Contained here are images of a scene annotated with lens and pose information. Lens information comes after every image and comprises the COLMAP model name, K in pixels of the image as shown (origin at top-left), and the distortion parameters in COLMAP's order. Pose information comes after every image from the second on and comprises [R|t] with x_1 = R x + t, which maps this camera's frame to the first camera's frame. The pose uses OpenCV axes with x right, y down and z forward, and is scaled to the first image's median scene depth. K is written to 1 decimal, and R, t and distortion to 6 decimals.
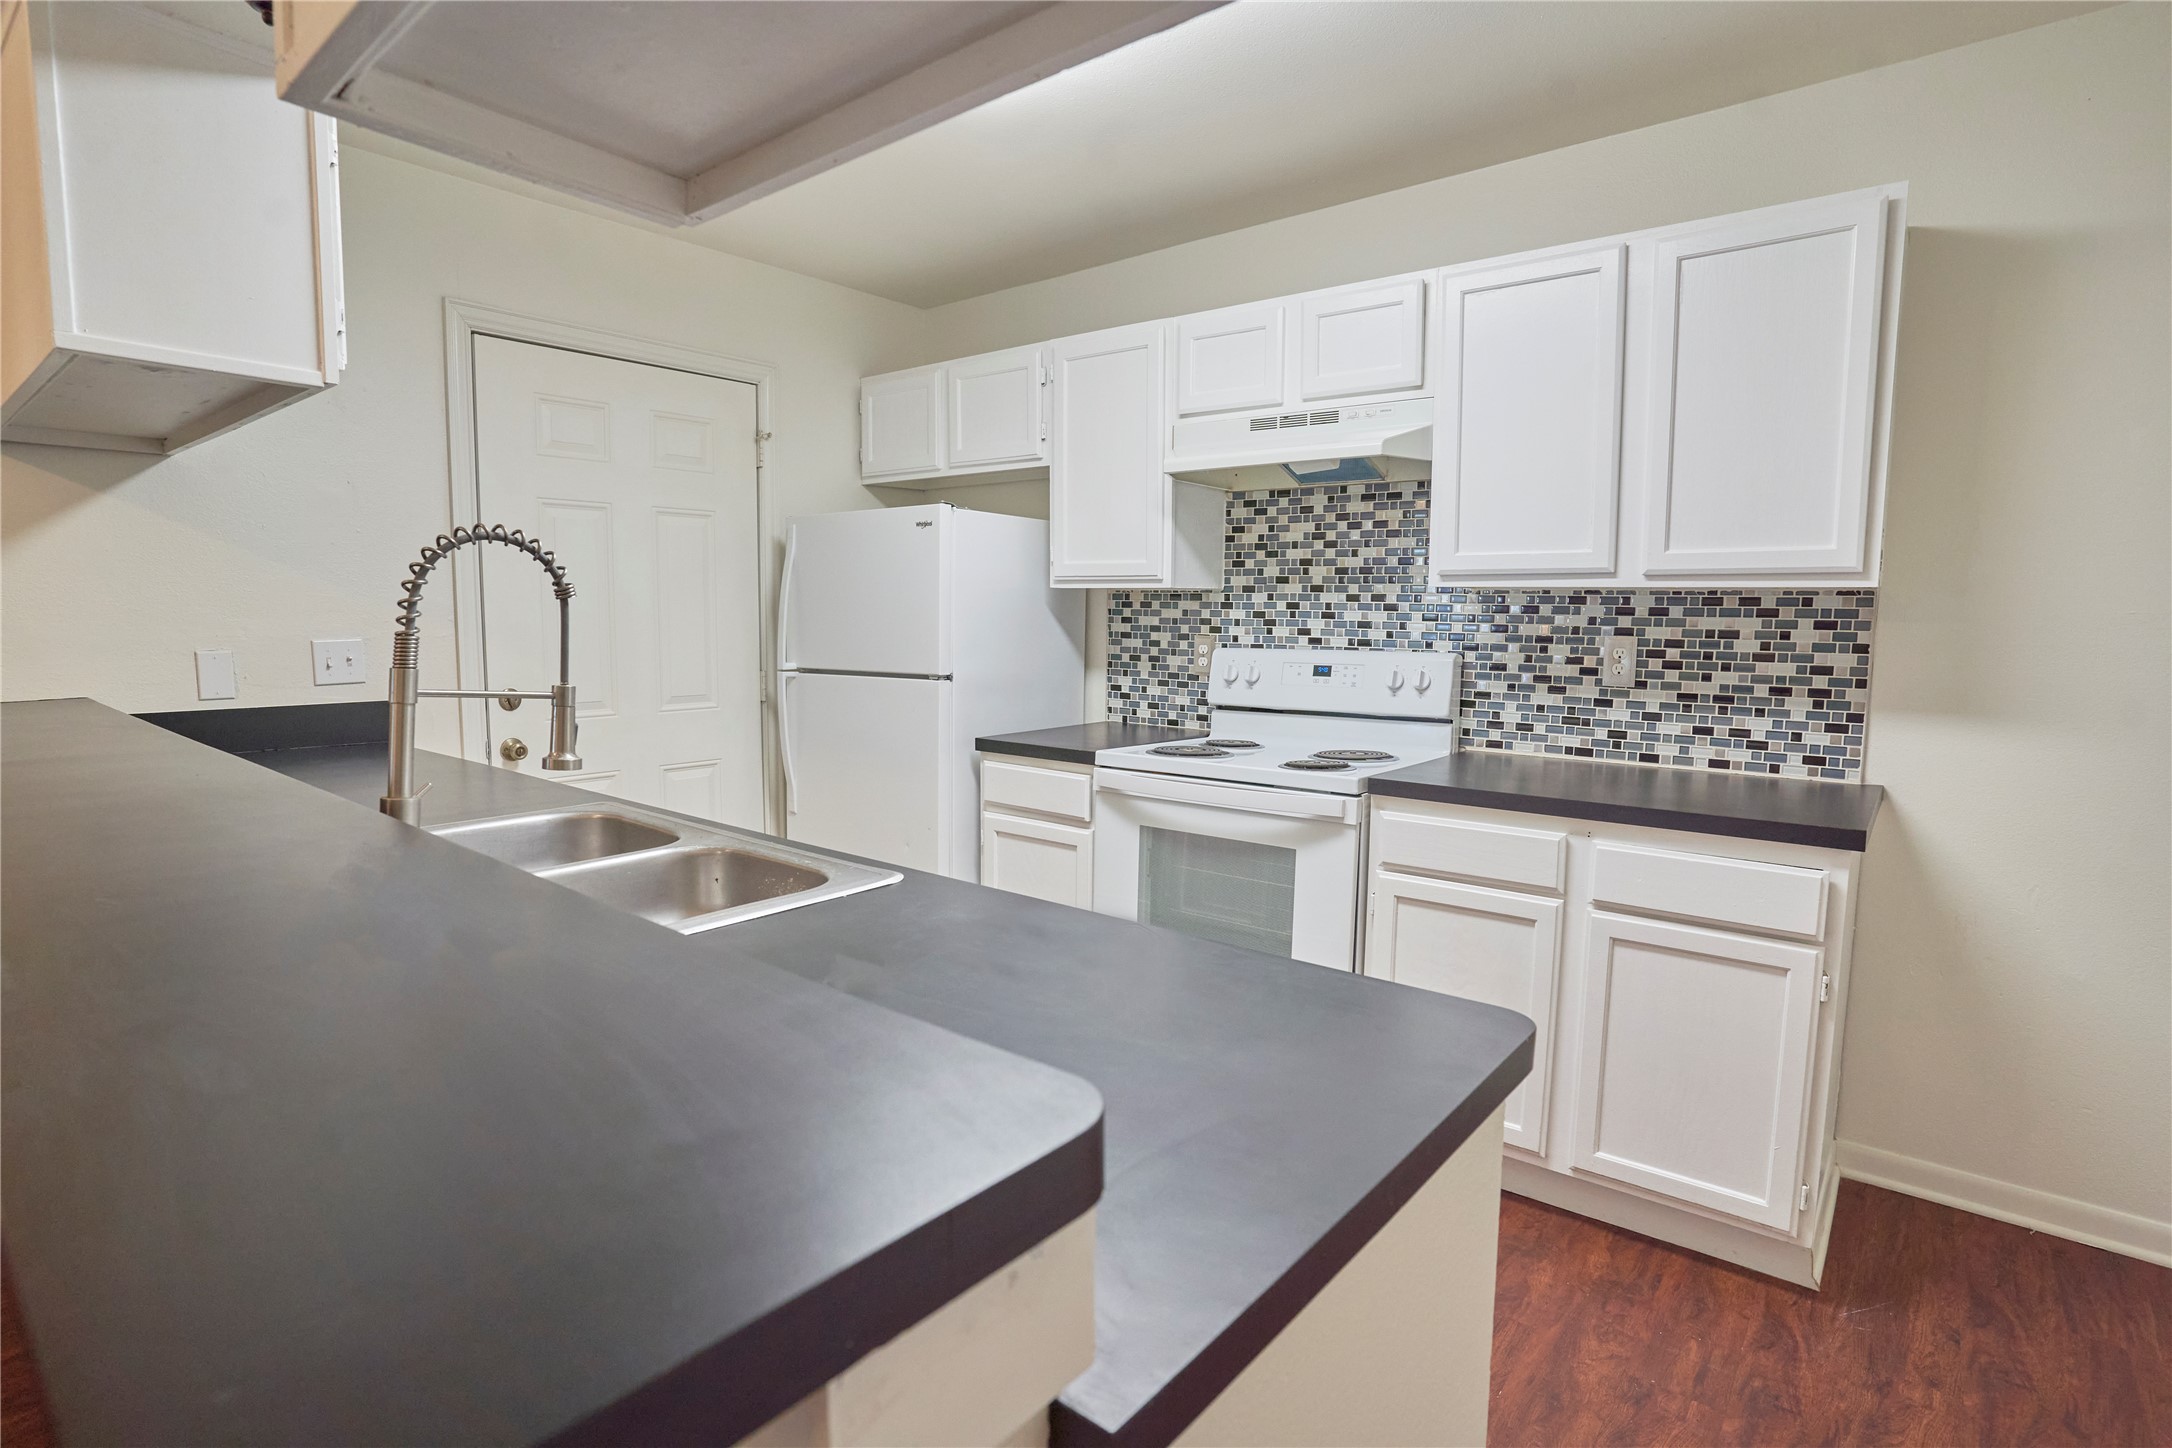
lens RADIAL K [[1075.8, 0, 1086.0], [0, 1075.8, 724.0], [0, 0, 1]] dist [-0.075279, 0.034110]
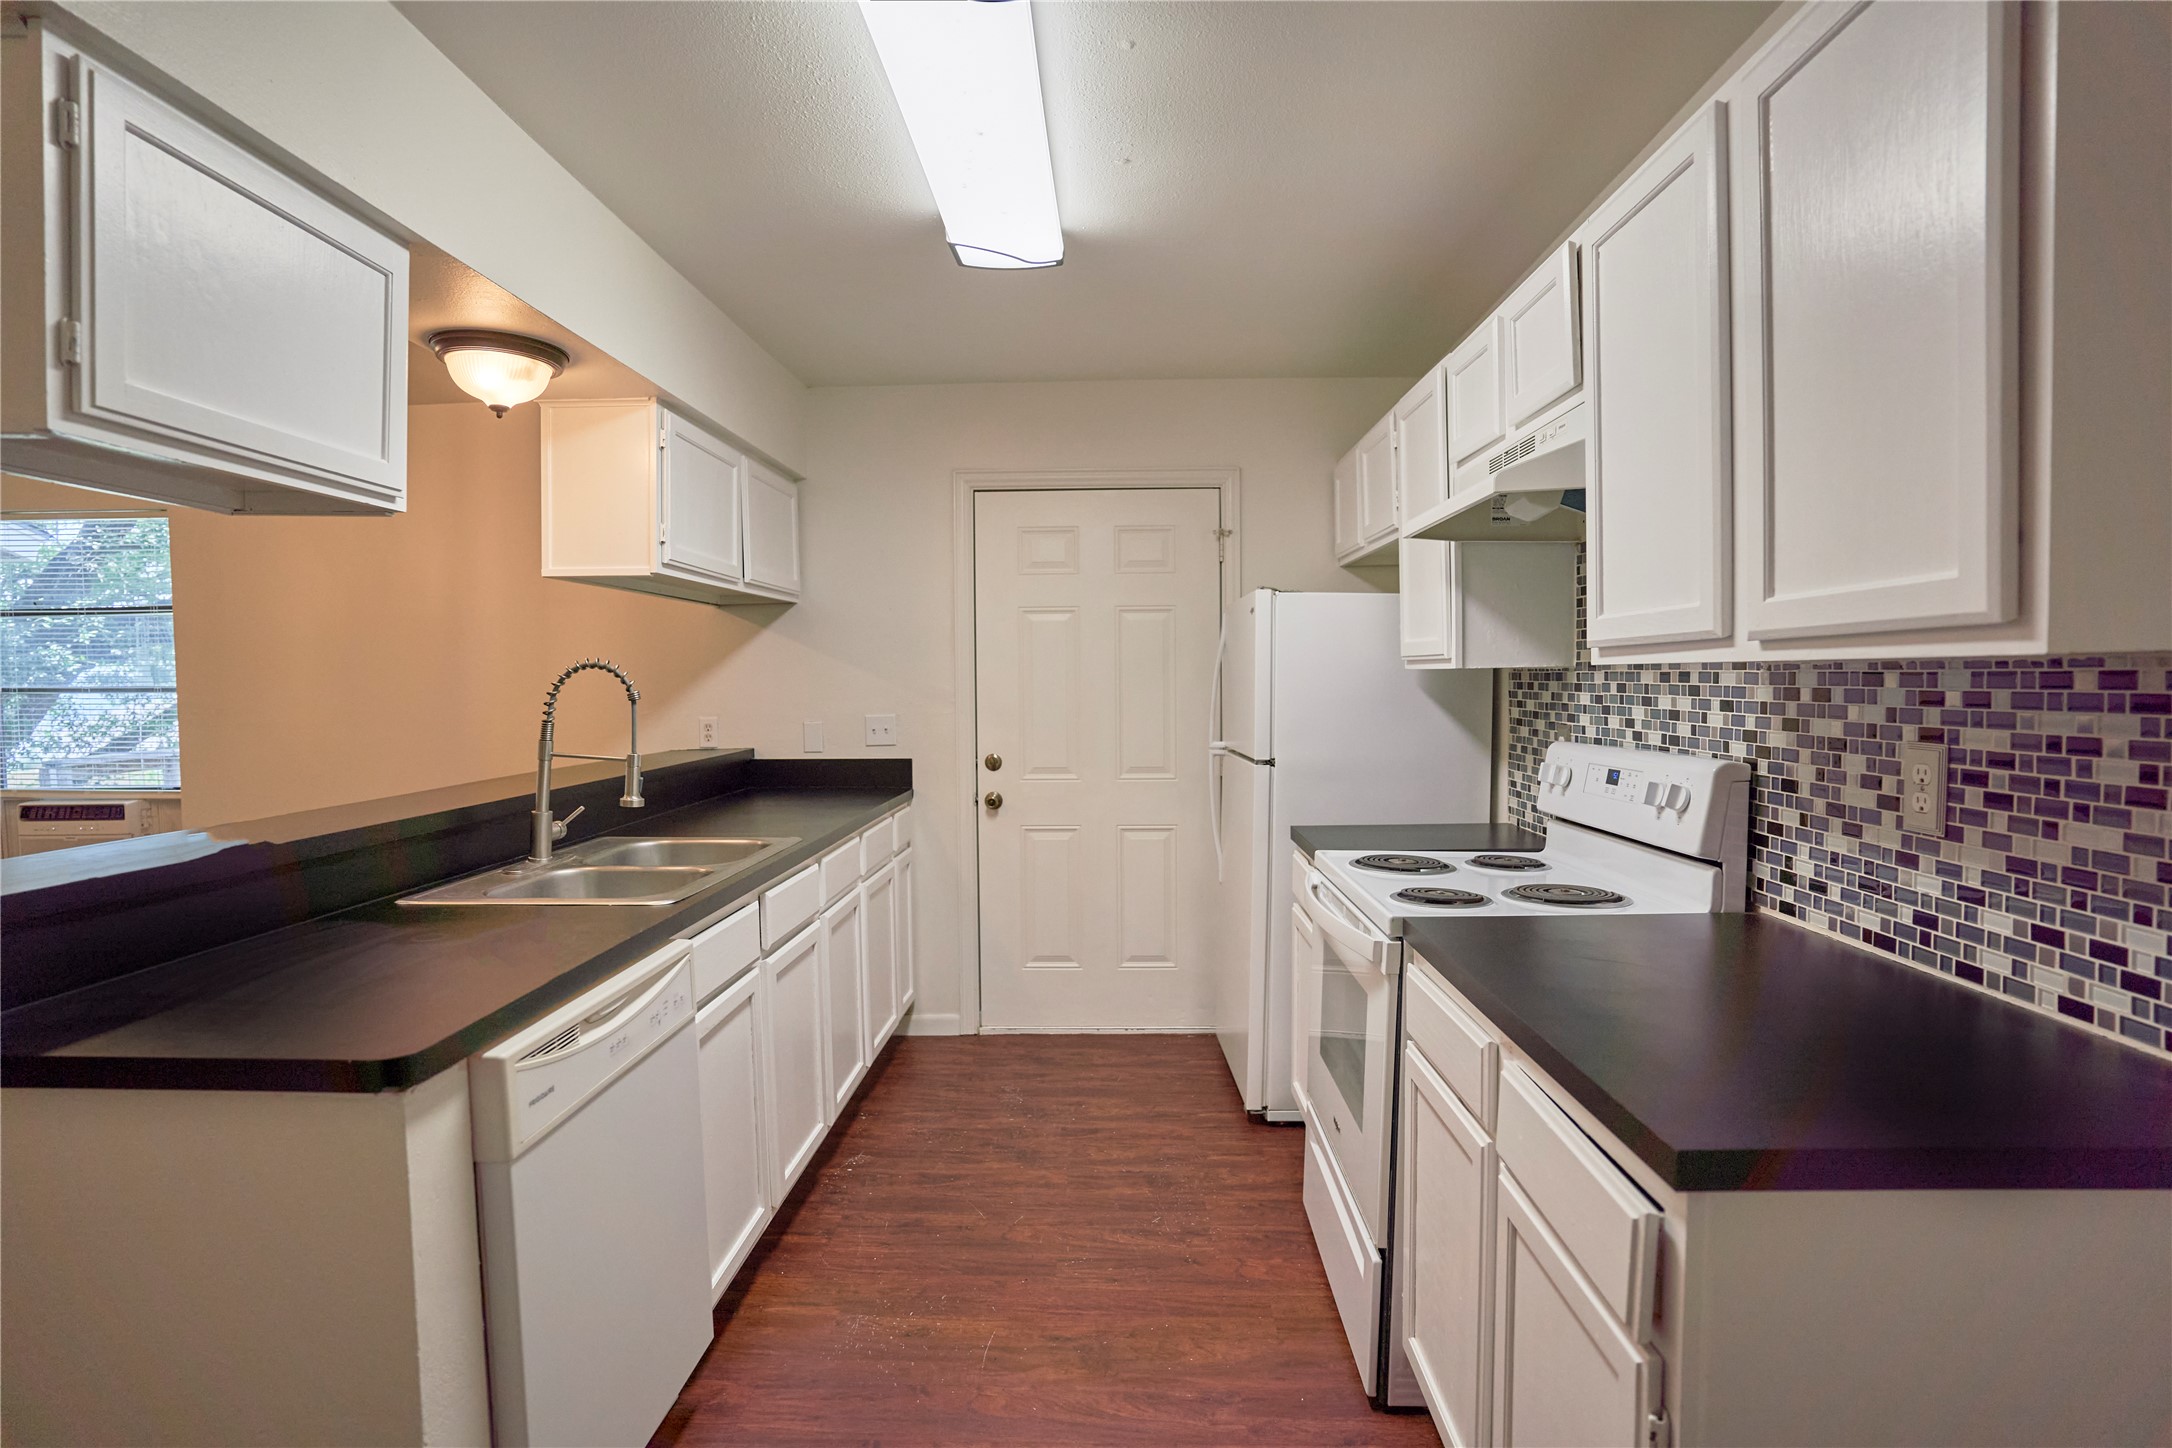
lens RADIAL K [[1075.8, 0, 1086.0], [0, 1075.8, 724.0], [0, 0, 1]] dist [-0.075279, 0.034110]
pose [[0.605415, 0.020192, -0.795654, 0.650451], [-0.070262, 0.997131, -0.028157, -0.045072], [0.792802, 0.072951, 0.605097, 0.307200]]
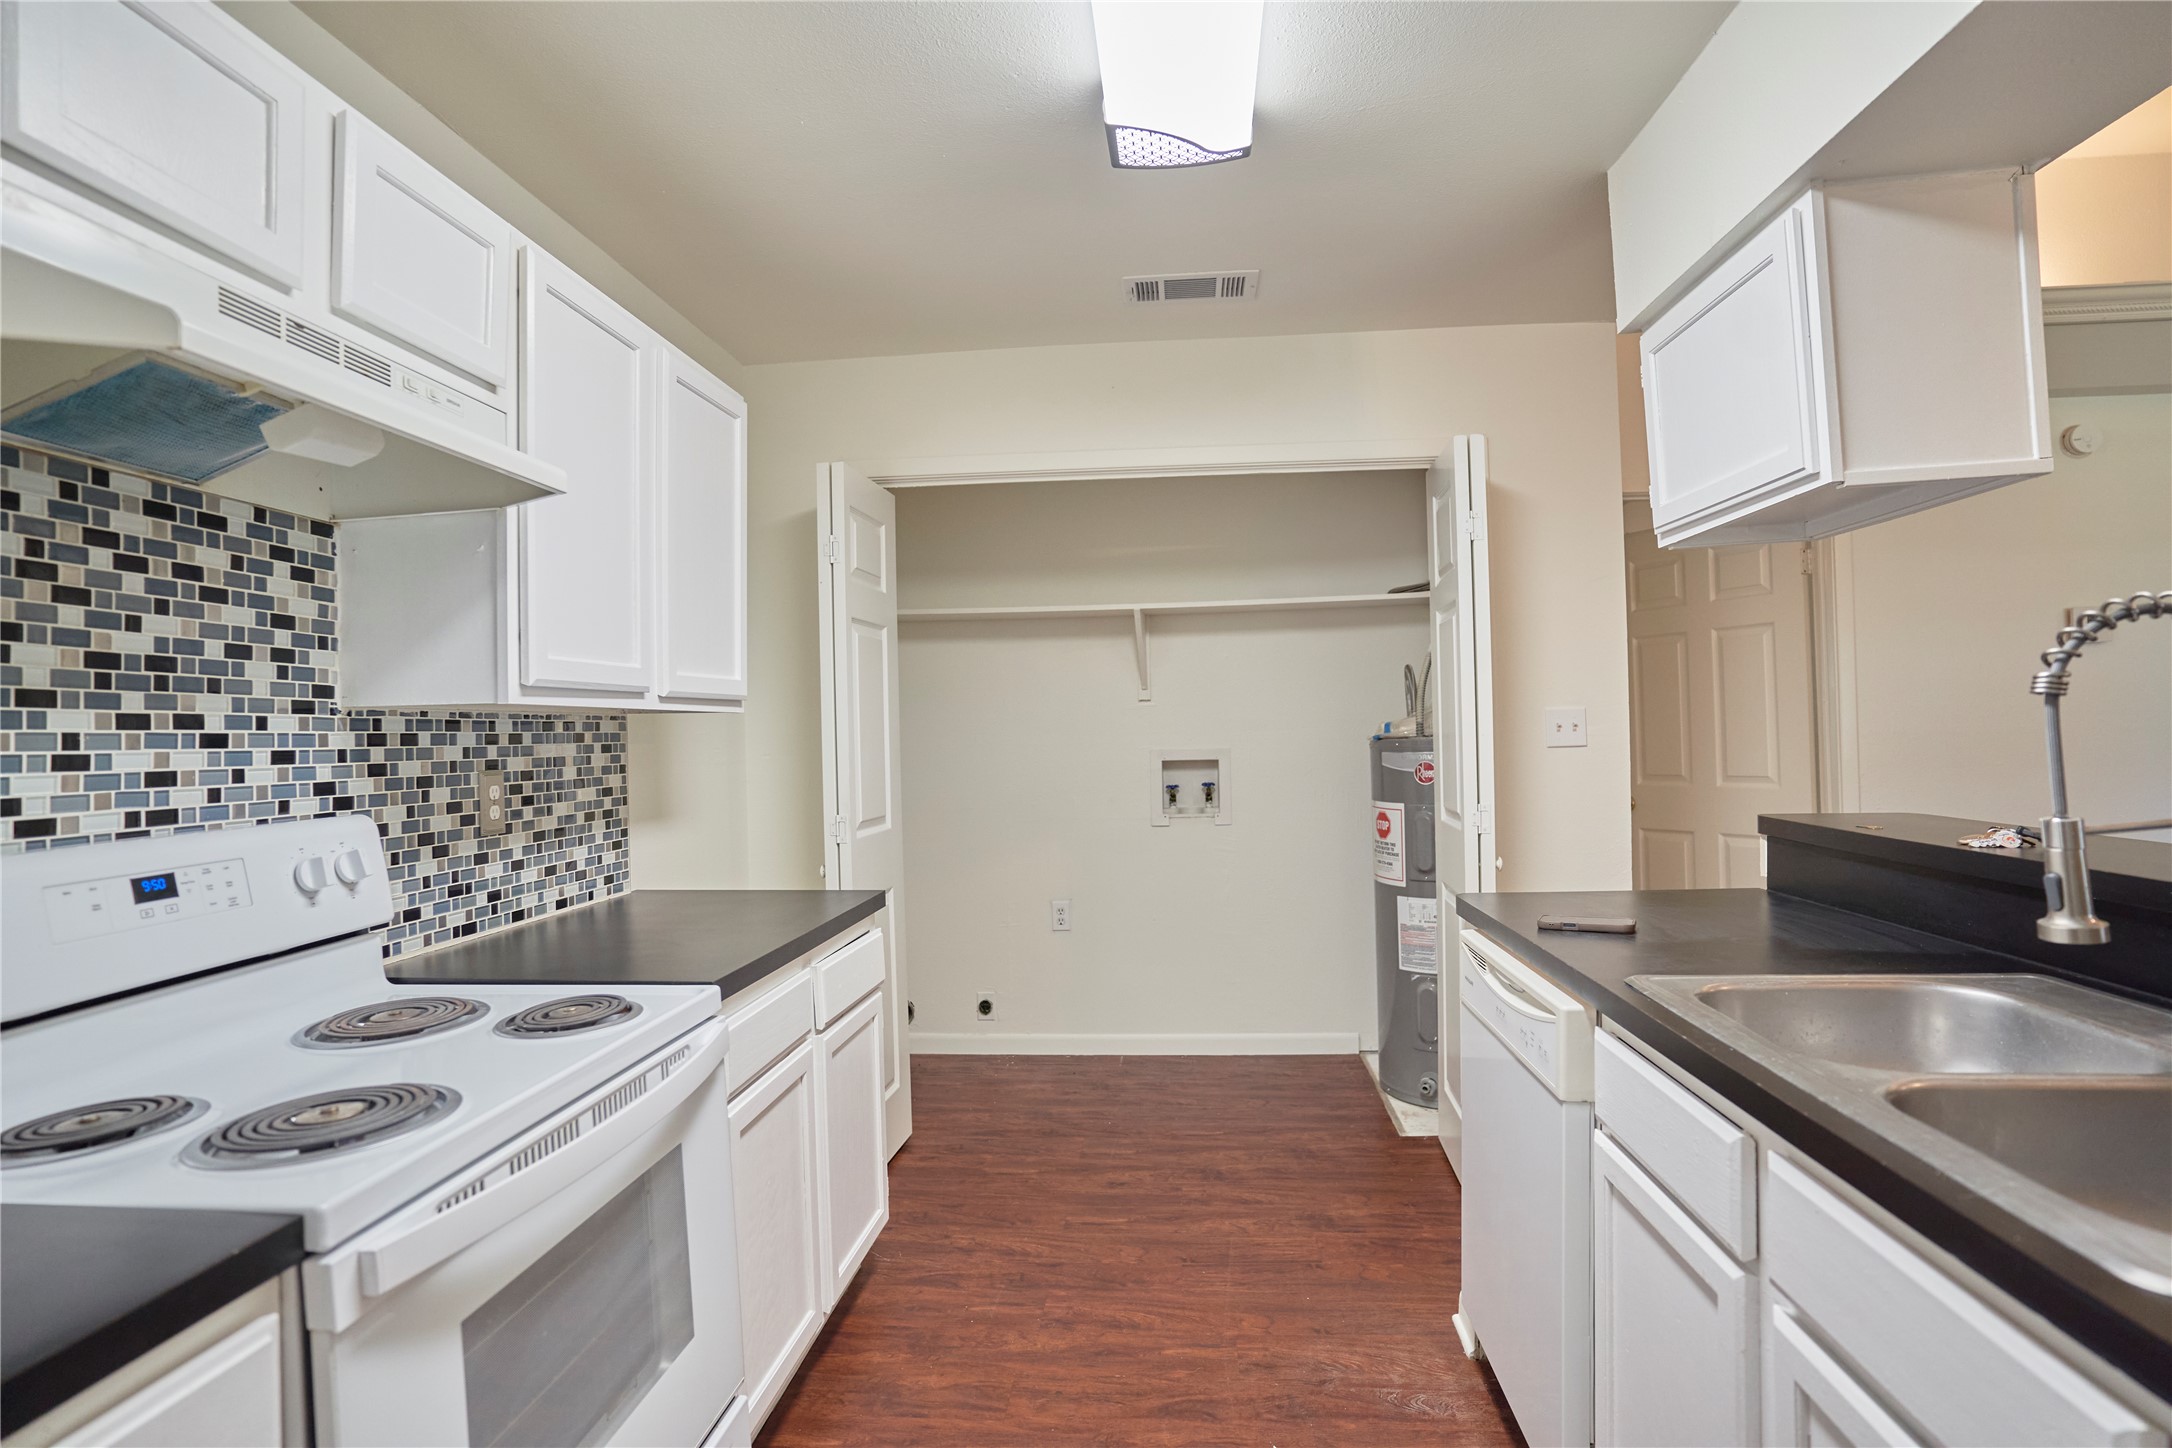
lens RADIAL K [[1075.8, 0, 1086.0], [0, 1075.8, 724.0], [0, 0, 1]] dist [-0.075279, 0.034110]
pose [[-0.551411, 0.011224, 0.834158, -0.381190], [0.108408, 0.992395, 0.058309, -0.111409], [-0.827160, 0.122582, -0.548435, 1.024171]]
